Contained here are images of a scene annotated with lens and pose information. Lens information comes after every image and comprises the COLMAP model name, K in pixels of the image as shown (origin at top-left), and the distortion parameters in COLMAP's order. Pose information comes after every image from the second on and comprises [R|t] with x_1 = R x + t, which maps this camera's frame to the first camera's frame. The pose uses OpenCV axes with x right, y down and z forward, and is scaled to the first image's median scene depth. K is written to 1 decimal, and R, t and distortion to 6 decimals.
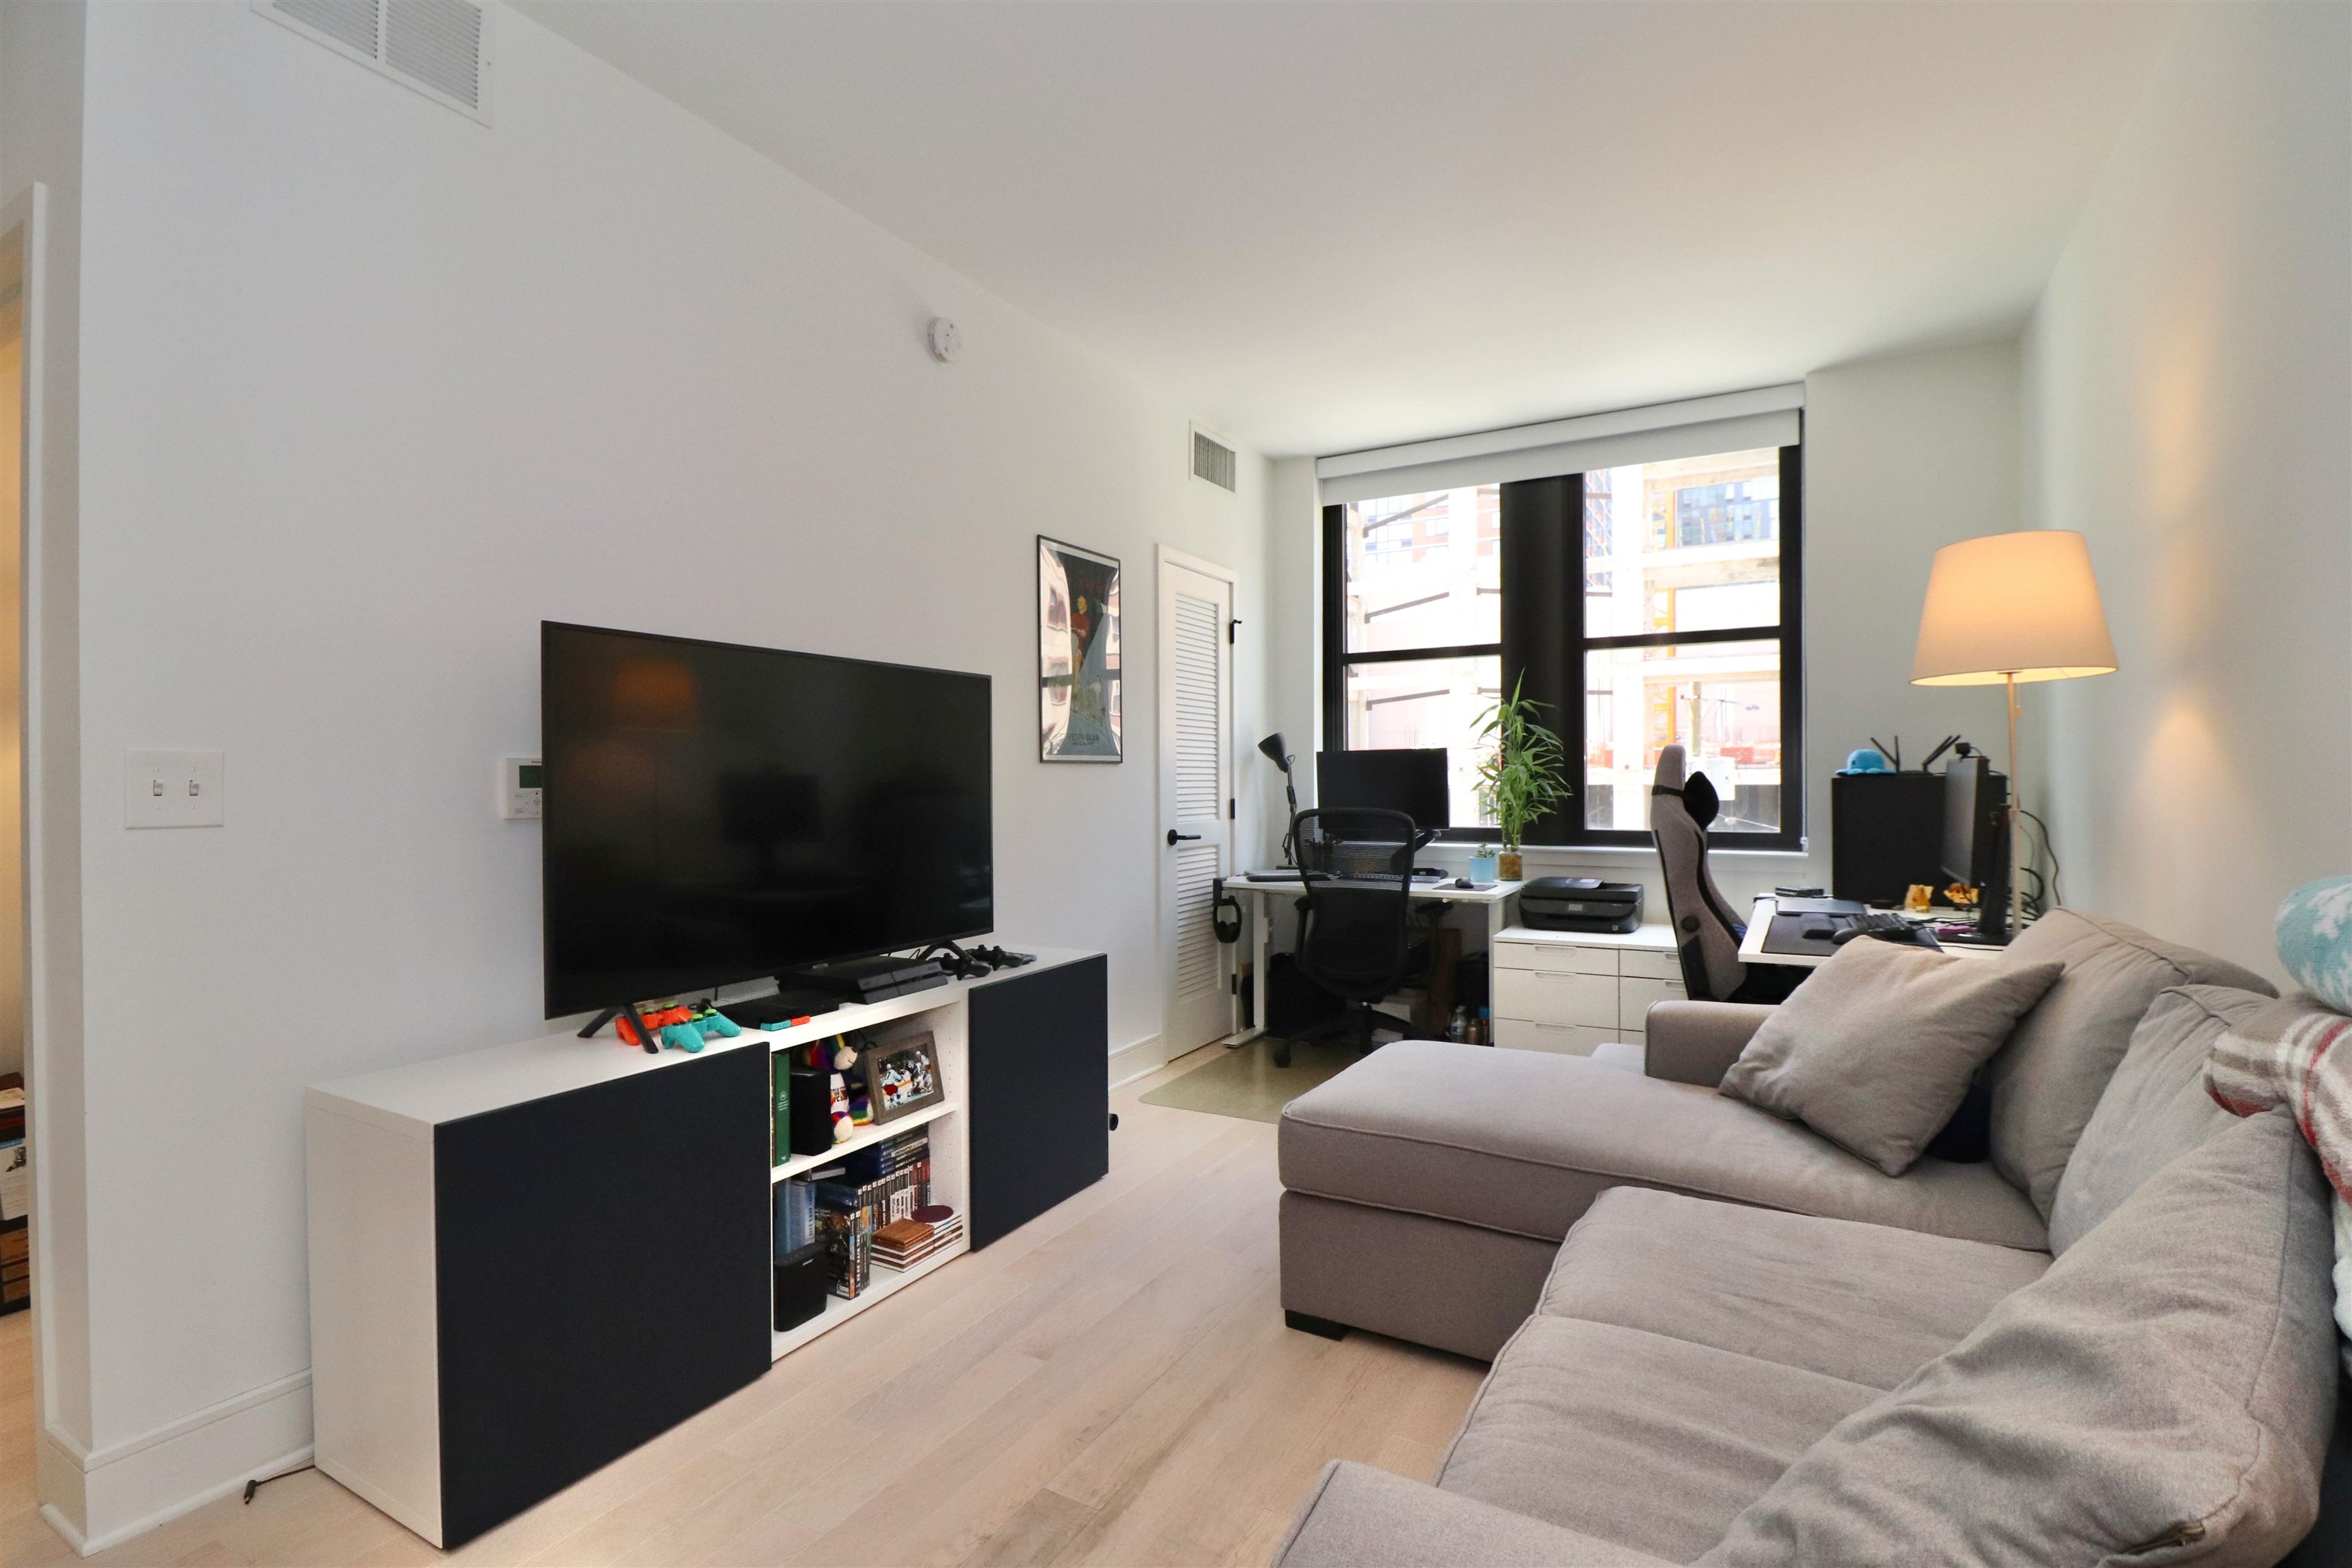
lens RADIAL K [[1099.0, 0, 1178.4], [0, 1099.0, 785.4], [0, 0, 1]] dist [-0.000463, -0.012910]
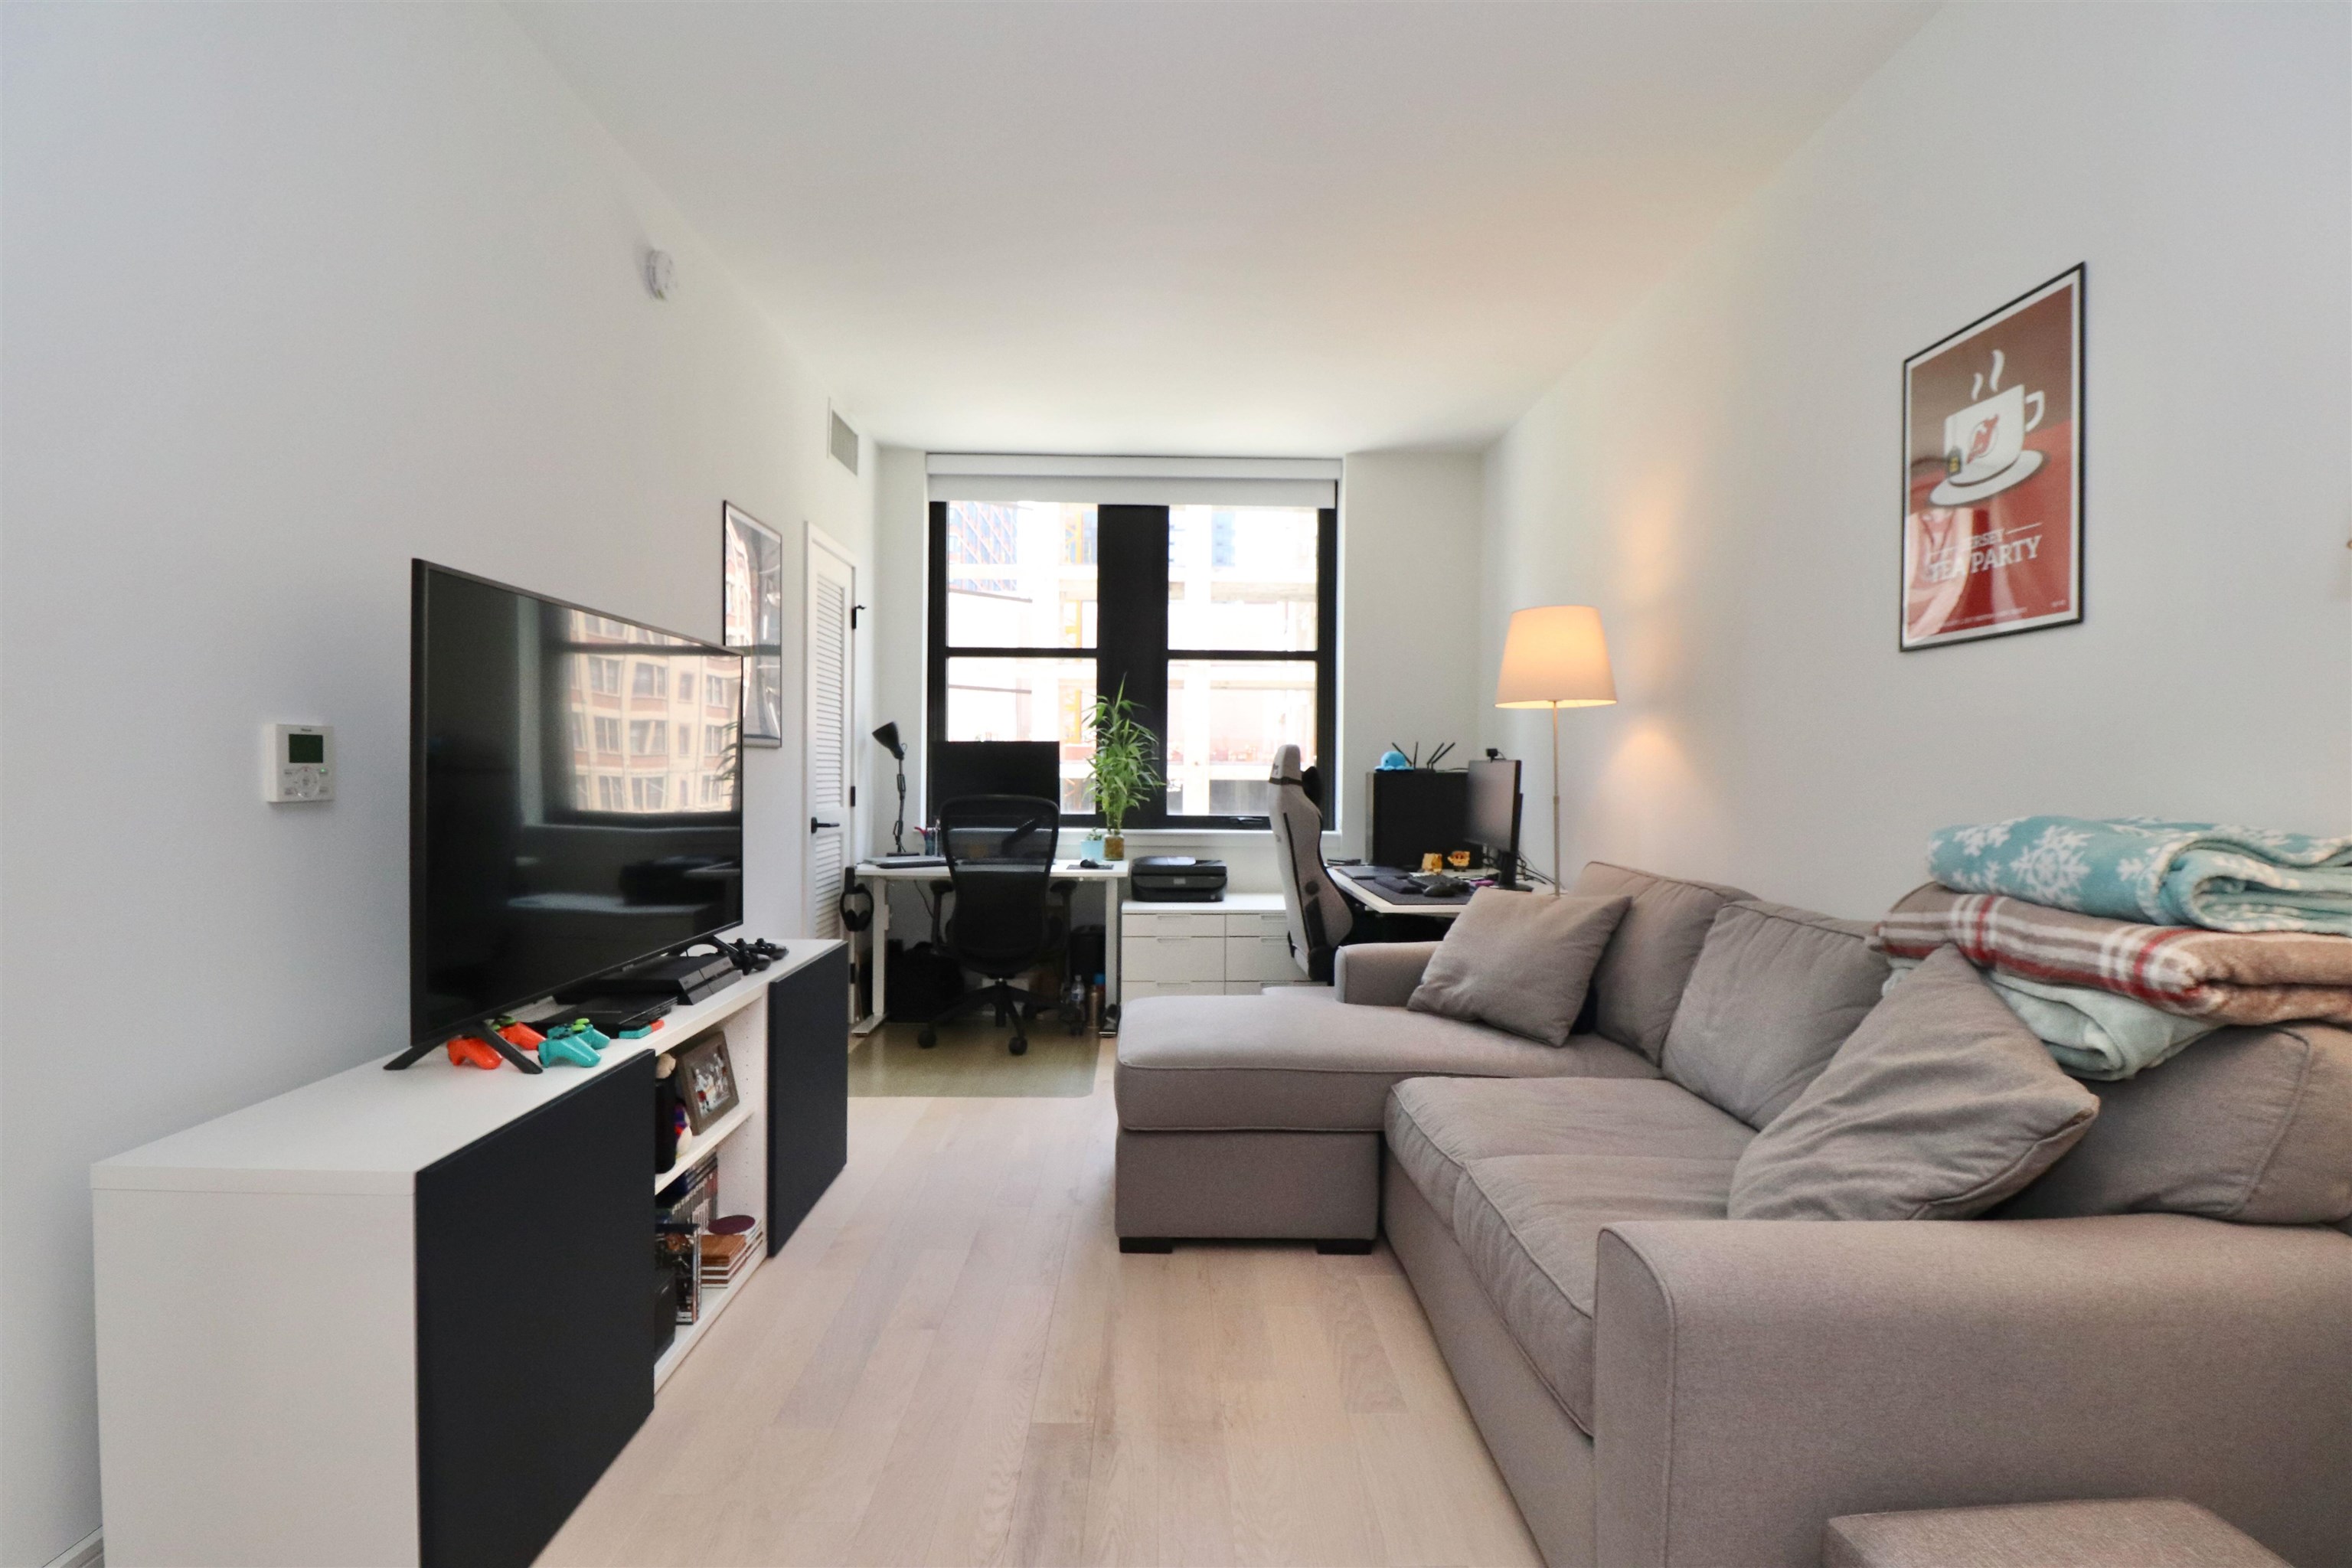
lens RADIAL K [[1090.2, 0, 1183.2], [0, 1090.2, 784.3], [0, 0, 1]] dist [0.001111, -0.013115]
pose [[0.861352, 0.008001, 0.507945, -0.254620], [-0.011533, 0.999926, 0.003808, 0.004283], [-0.507877, -0.009138, 0.861381, 0.004981]]
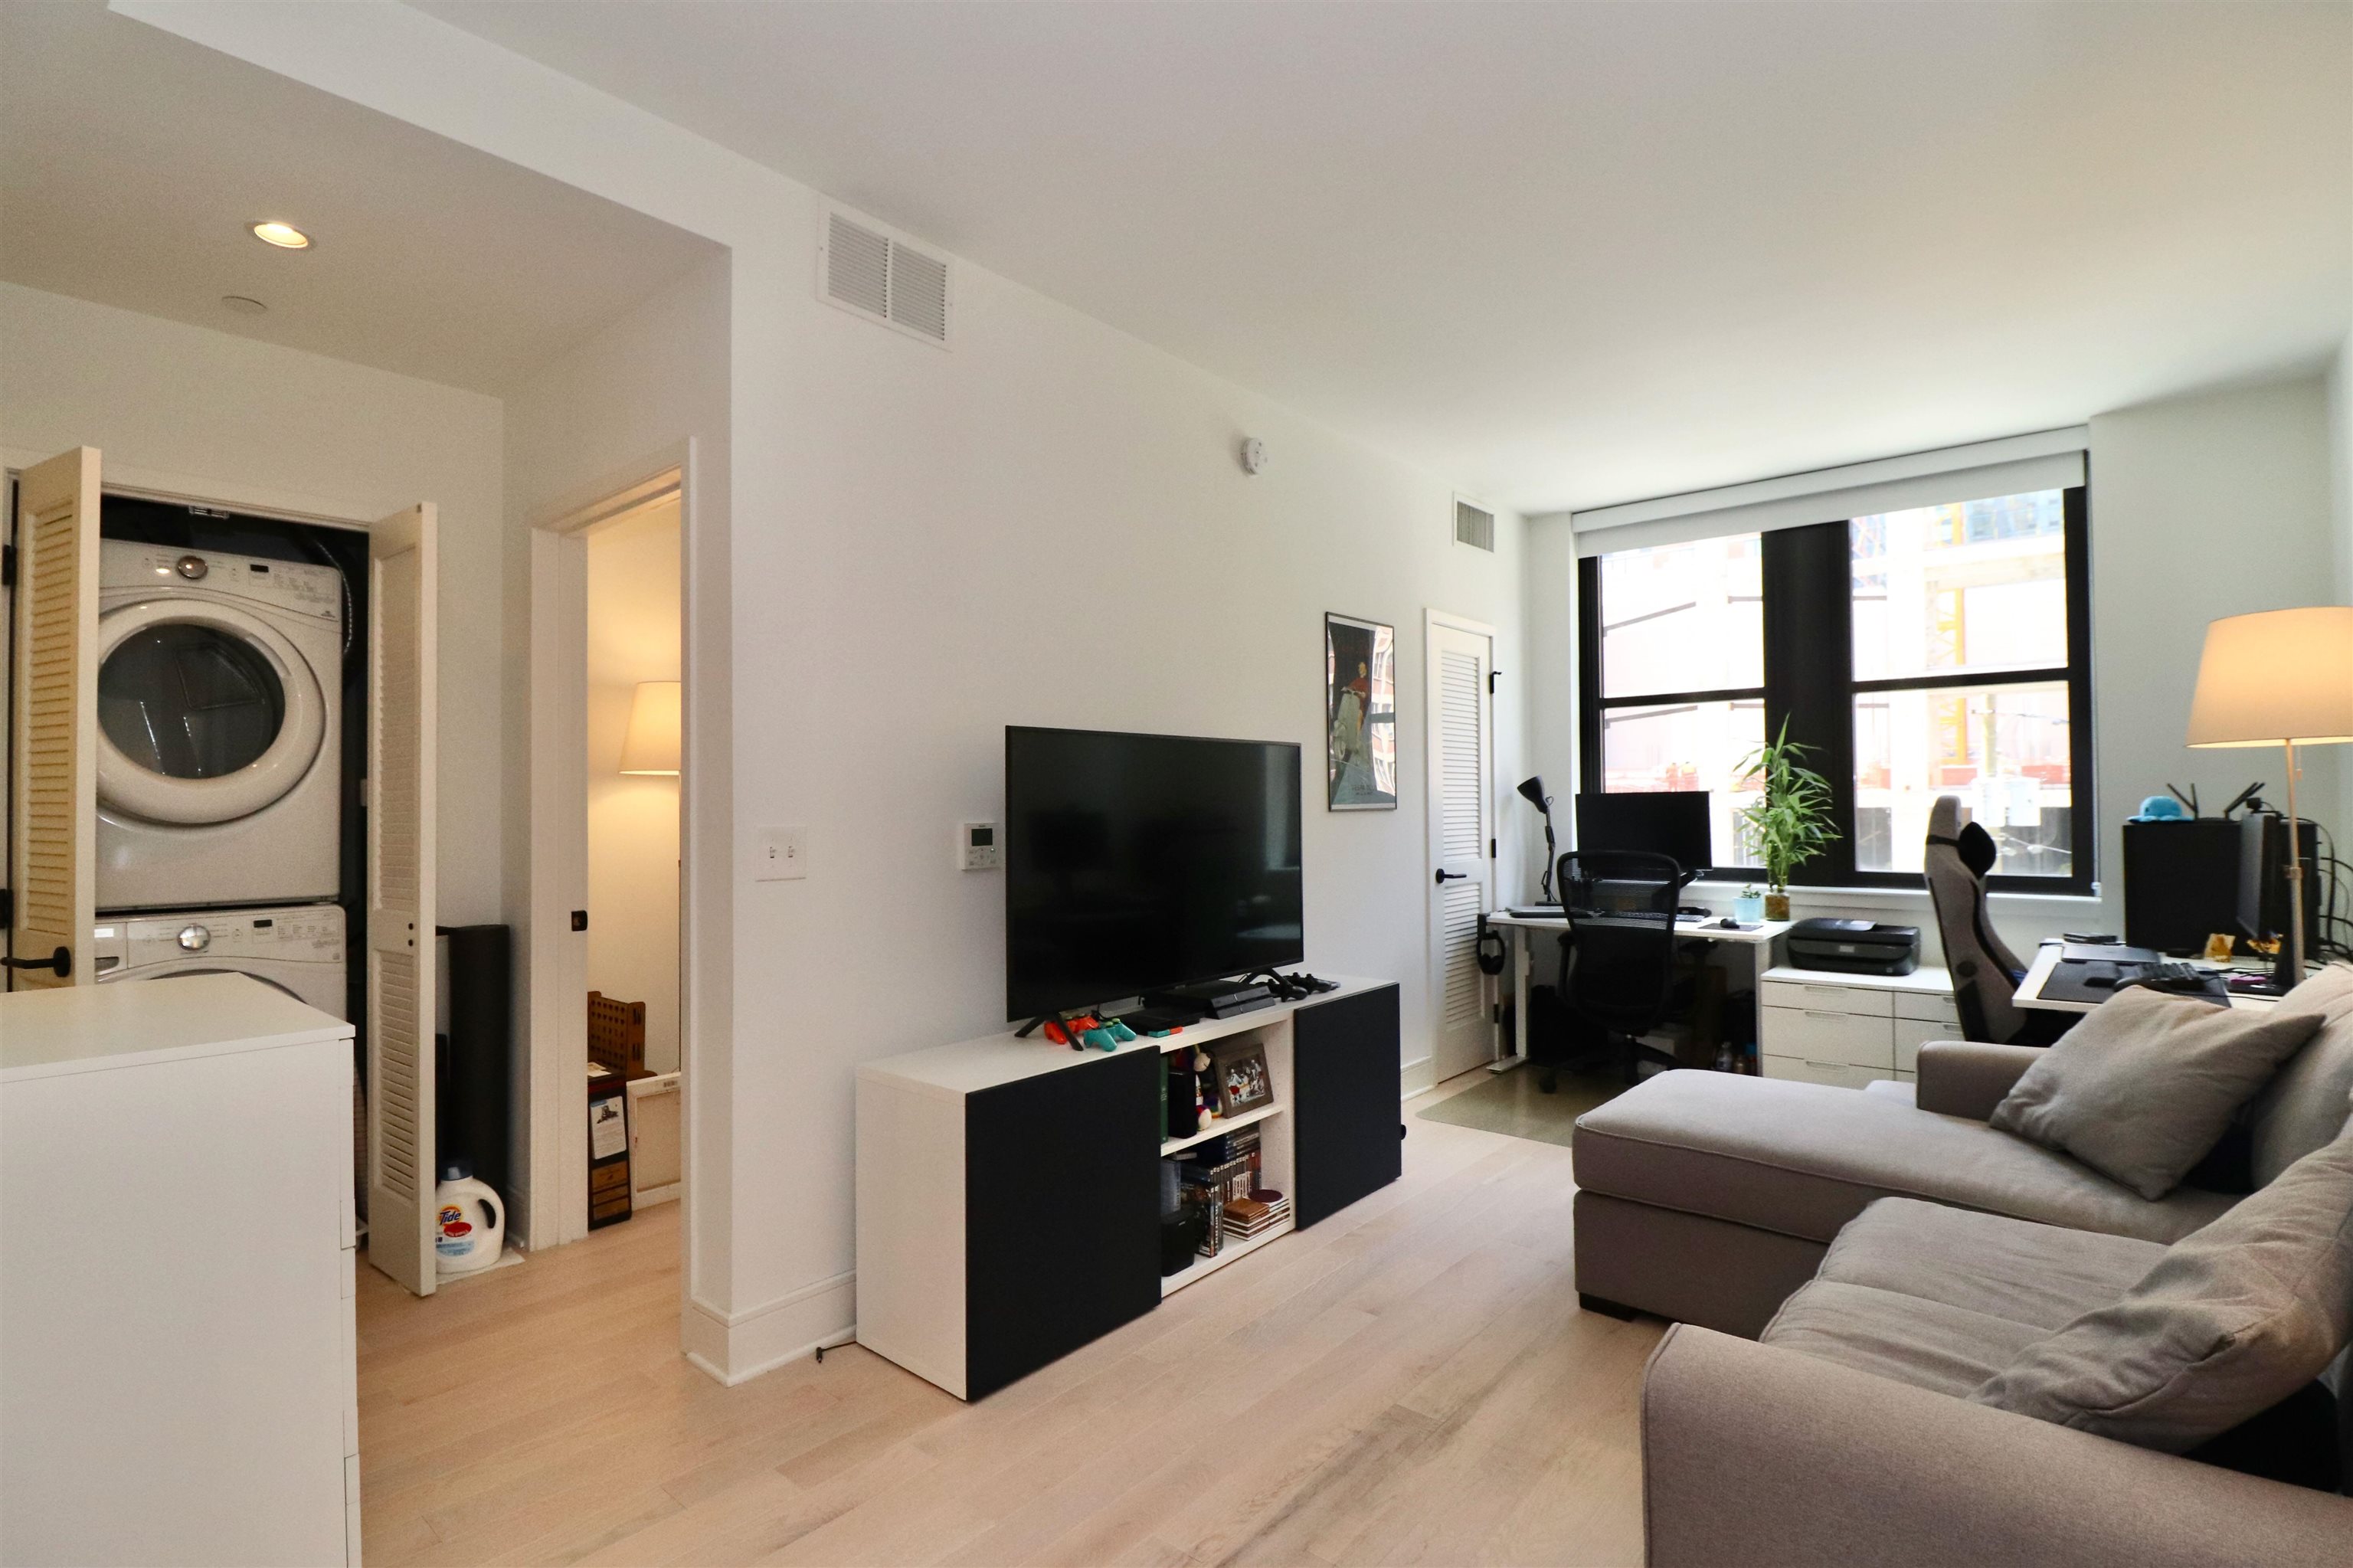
lens RADIAL K [[1112.8, 0, 1180.9], [0, 1112.8, 787.1], [0, 0, 1]] dist [0.000213, -0.014691]
pose [[0.981459, -0.005535, -0.191594, -0.054567], [0.002074, 0.999831, -0.018259, -0.025079], [0.191663, 0.017523, 0.981304, -0.154540]]
